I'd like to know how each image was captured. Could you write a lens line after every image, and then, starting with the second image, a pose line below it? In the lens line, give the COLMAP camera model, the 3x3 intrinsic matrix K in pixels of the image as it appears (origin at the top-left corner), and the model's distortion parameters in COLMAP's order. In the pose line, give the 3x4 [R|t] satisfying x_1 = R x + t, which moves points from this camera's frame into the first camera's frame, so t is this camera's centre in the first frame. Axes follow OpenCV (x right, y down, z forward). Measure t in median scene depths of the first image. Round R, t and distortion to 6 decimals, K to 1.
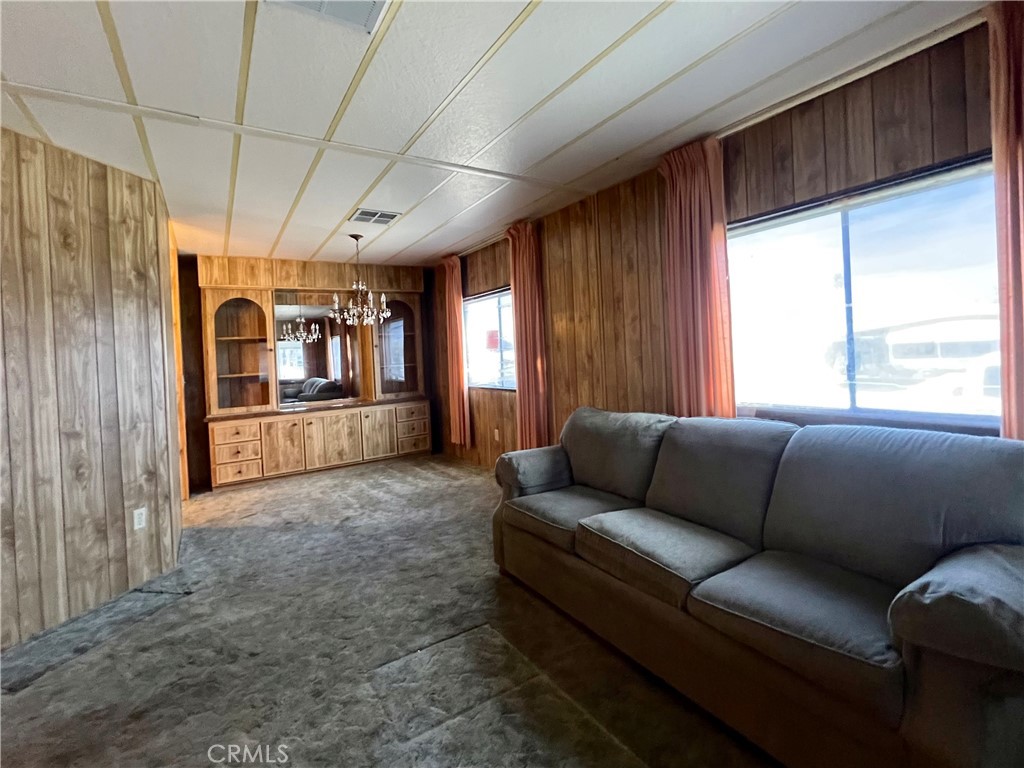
lens RADIAL K [[490.3, 0, 512.0], [0, 490.3, 363.6], [0, 0, 1]] dist [0.000855, 0.000176]
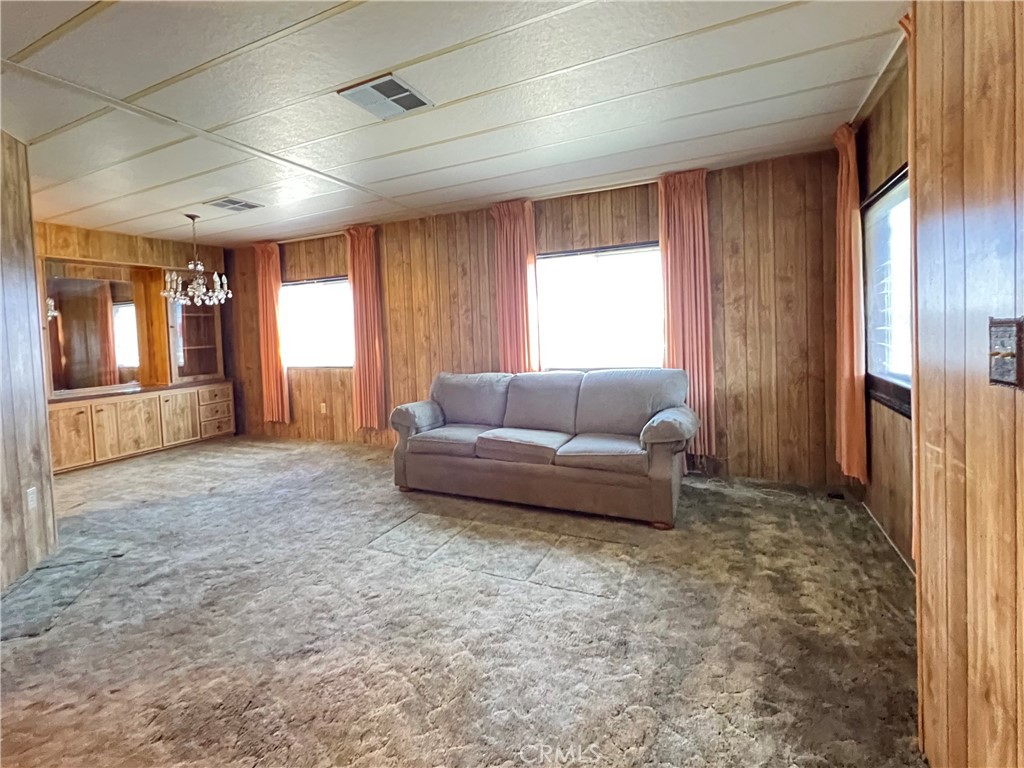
lens RADIAL K [[490.3, 0, 512.0], [0, 490.3, 363.6], [0, 0, 1]] dist [0.000855, 0.000176]
pose [[0.843037, -0.018255, 0.537546, -0.449961], [0.006019, 0.999681, 0.024509, 0.031437], [-0.537822, -0.017426, 0.842878, -0.297119]]
